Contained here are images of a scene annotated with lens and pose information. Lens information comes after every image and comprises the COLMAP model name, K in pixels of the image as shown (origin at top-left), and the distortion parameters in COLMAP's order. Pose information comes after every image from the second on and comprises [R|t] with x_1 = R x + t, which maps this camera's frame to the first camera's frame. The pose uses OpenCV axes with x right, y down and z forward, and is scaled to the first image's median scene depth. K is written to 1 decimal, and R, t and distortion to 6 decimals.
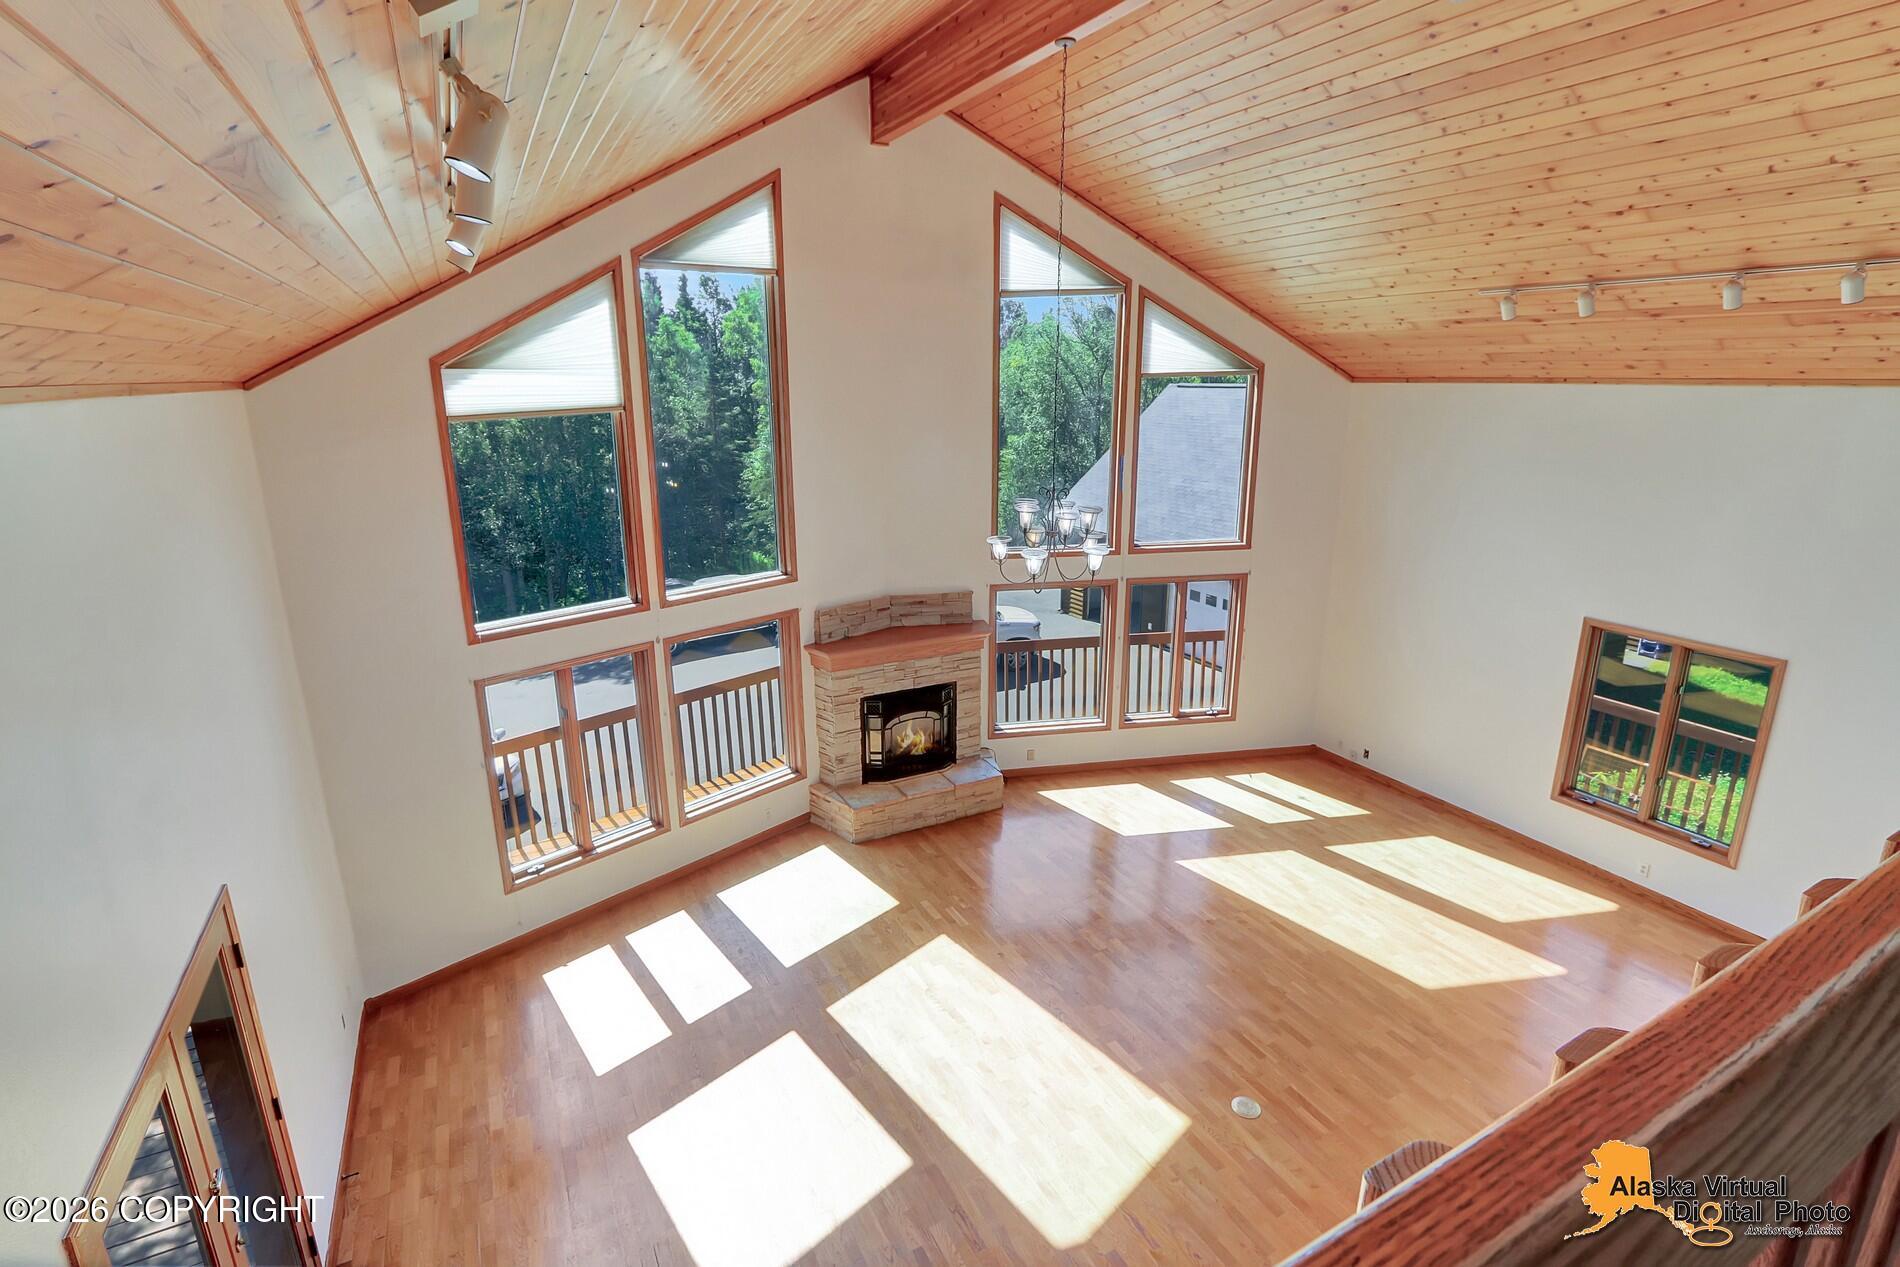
lens RADIAL K [[889.6, 0, 954.1], [0, 889.6, 618.1], [0, 0, 1]] dist [-0.011925, 0.001248]
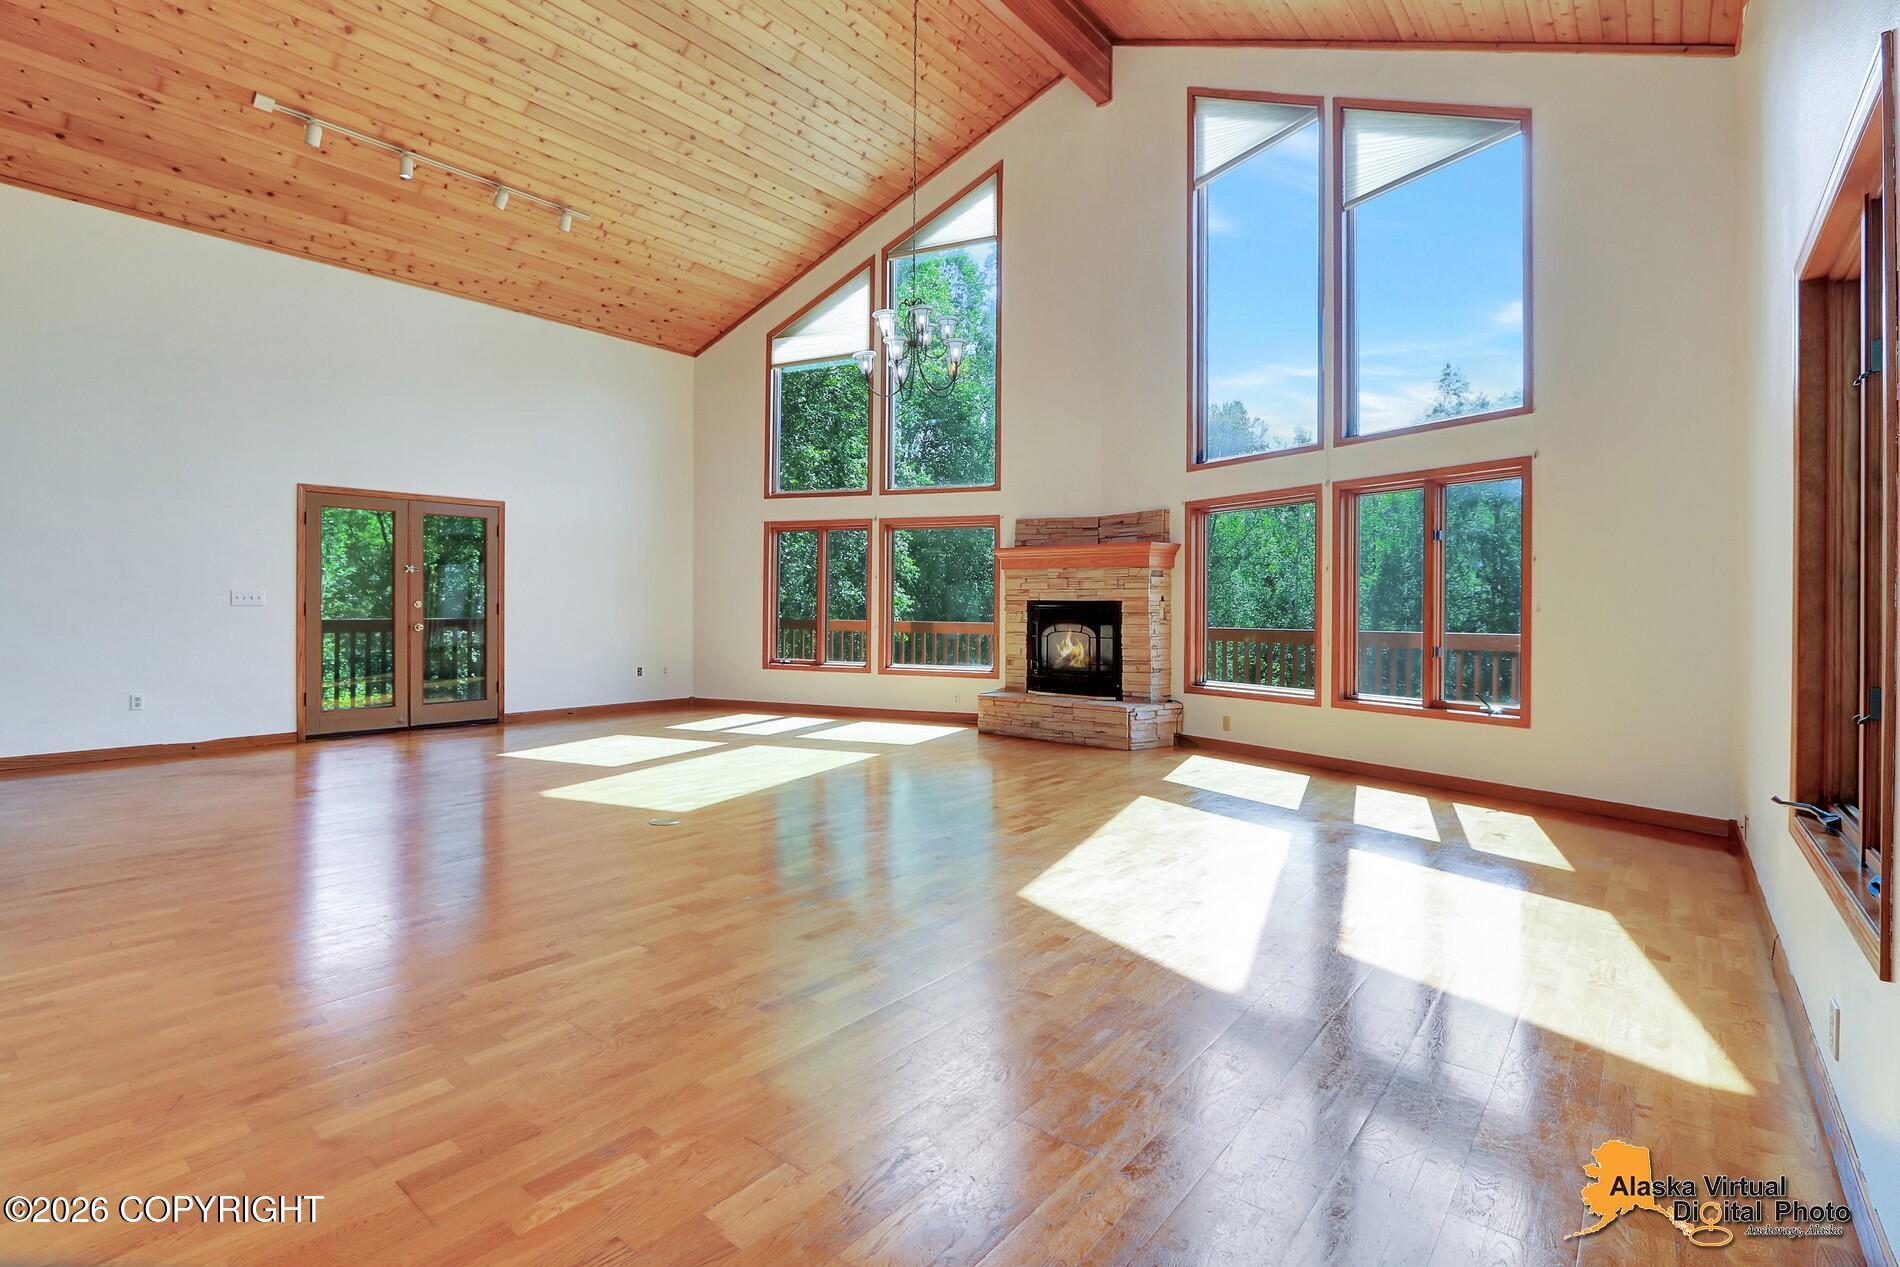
lens RADIAL K [[889.6, 0, 954.1], [0, 889.6, 618.1], [0, 0, 1]] dist [-0.011925, 0.001248]
pose [[0.385167, 0.010369, -0.922789, 0.836834], [-0.244782, 0.965268, -0.091324, 0.229280], [0.889791, 0.261057, 0.374328, 0.552399]]
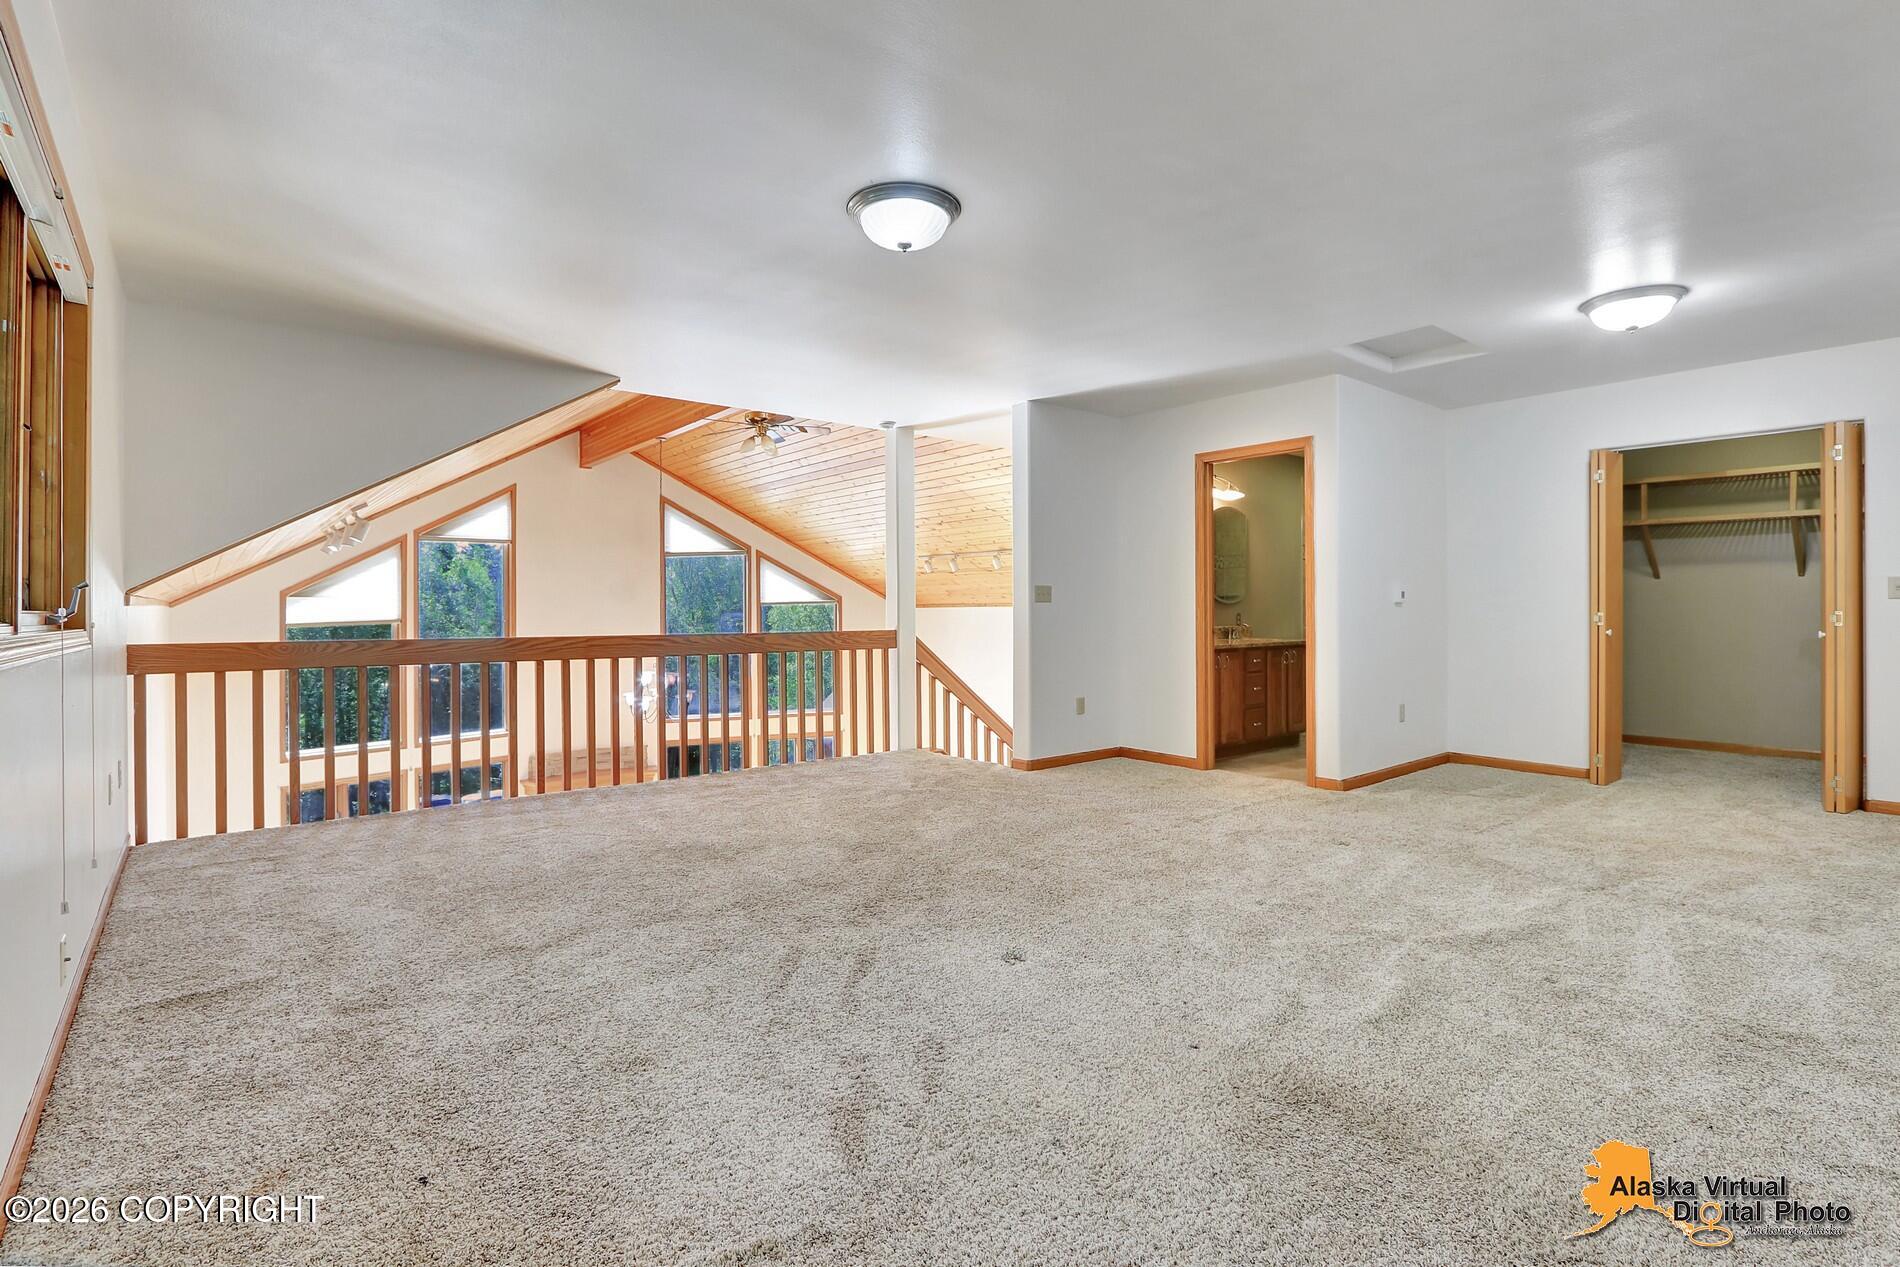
lens RADIAL K [[886.7, 0, 923.6], [0, 886.7, 618.4], [0, 0, 1]] dist [-0.000156, 0.000416]
pose [[0.983649, -0.002858, 0.180076, 0.226593], [0.048637, 0.966938, -0.250330, 0.172418], [-0.173407, 0.254996, 0.951266, -0.582001]]
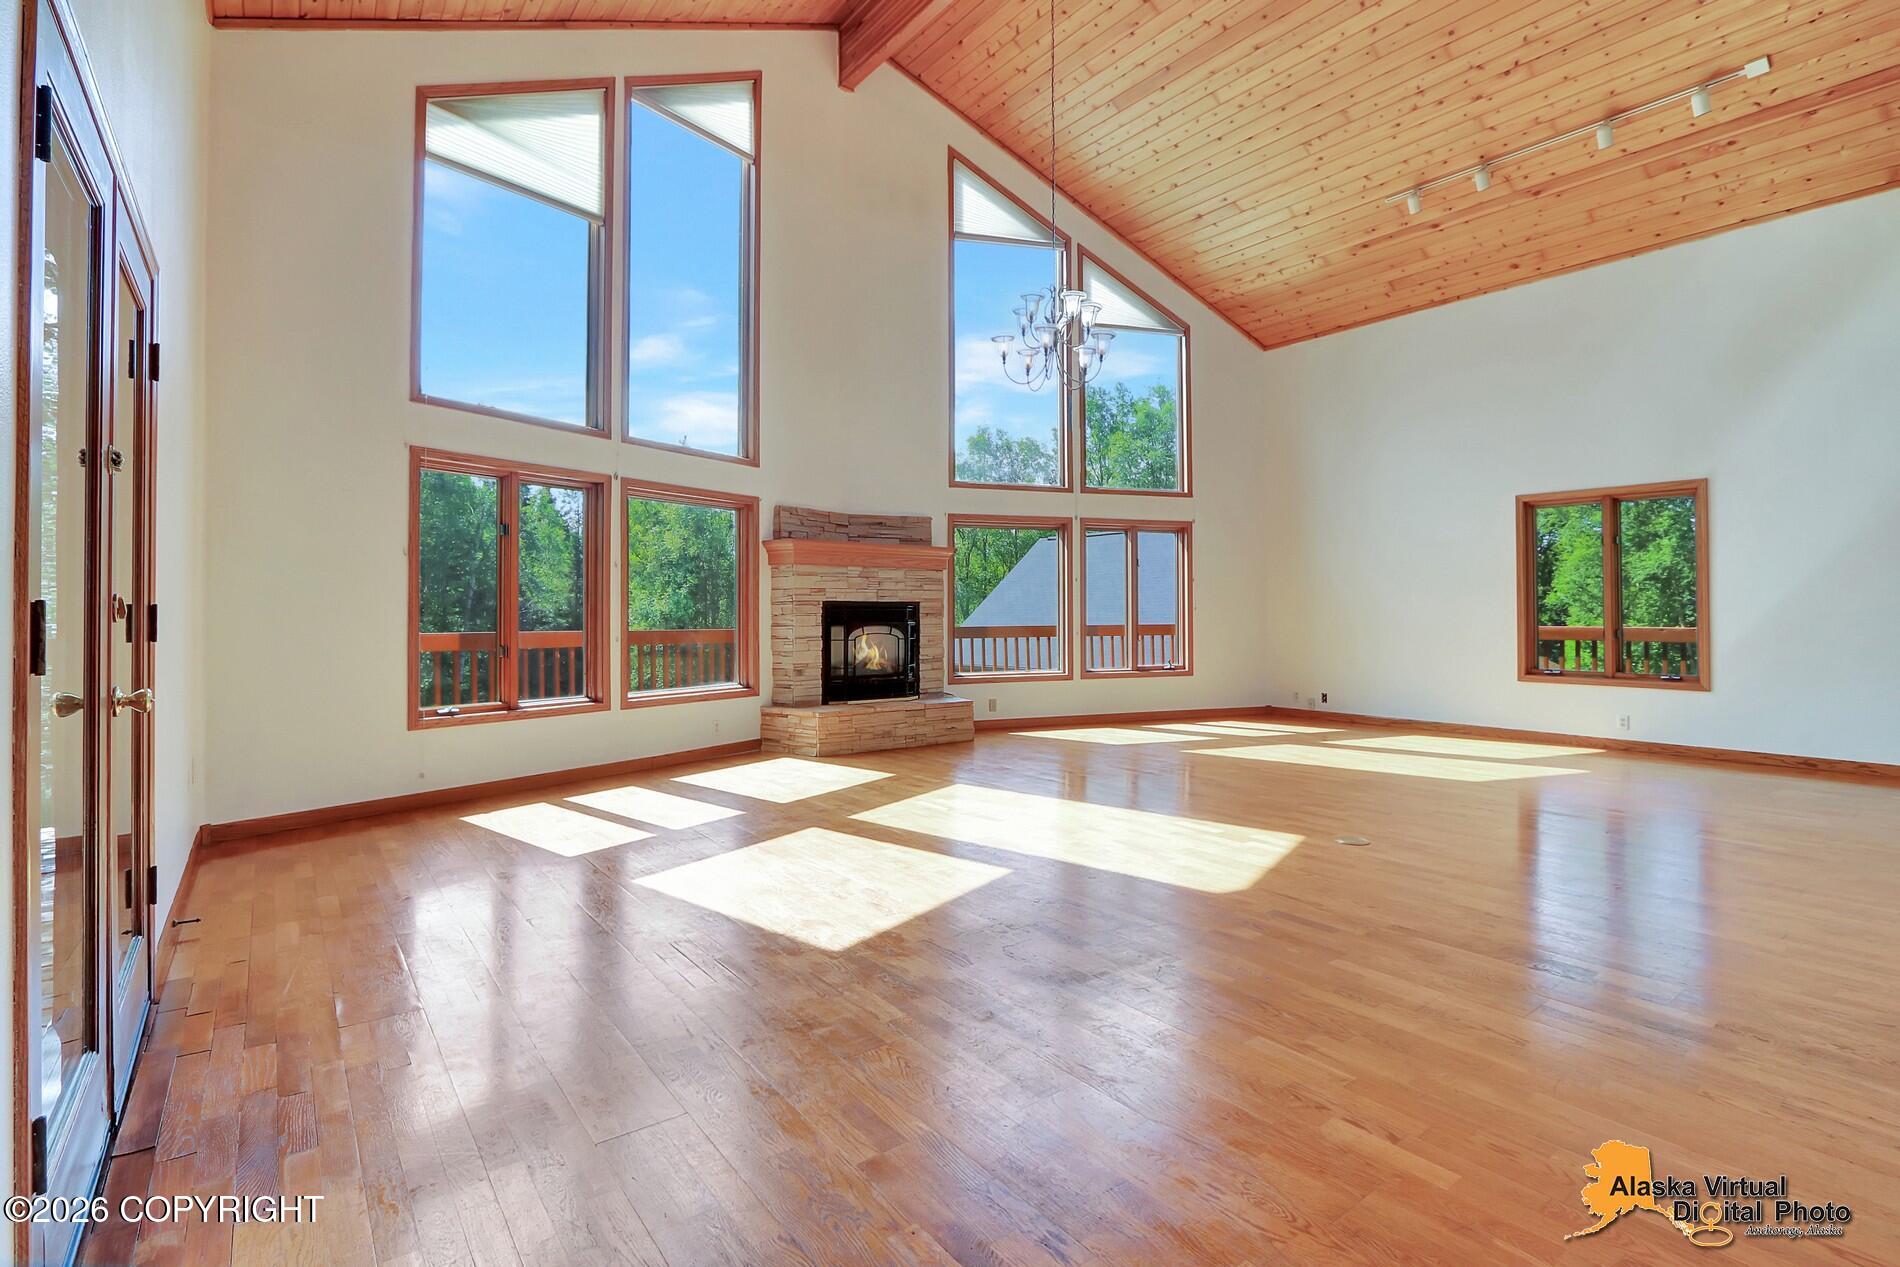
lens RADIAL K [[885.5, 0, 954.0], [0, 885.5, 604.1], [0, 0, 1]] dist [-0.010620, -0.000525]
pose [[0.986694, 0.000191, 0.162587, -0.122691], [0.043363, 0.963467, -0.264292, 0.346789], [-0.156698, 0.267825, 0.950639, 0.114603]]
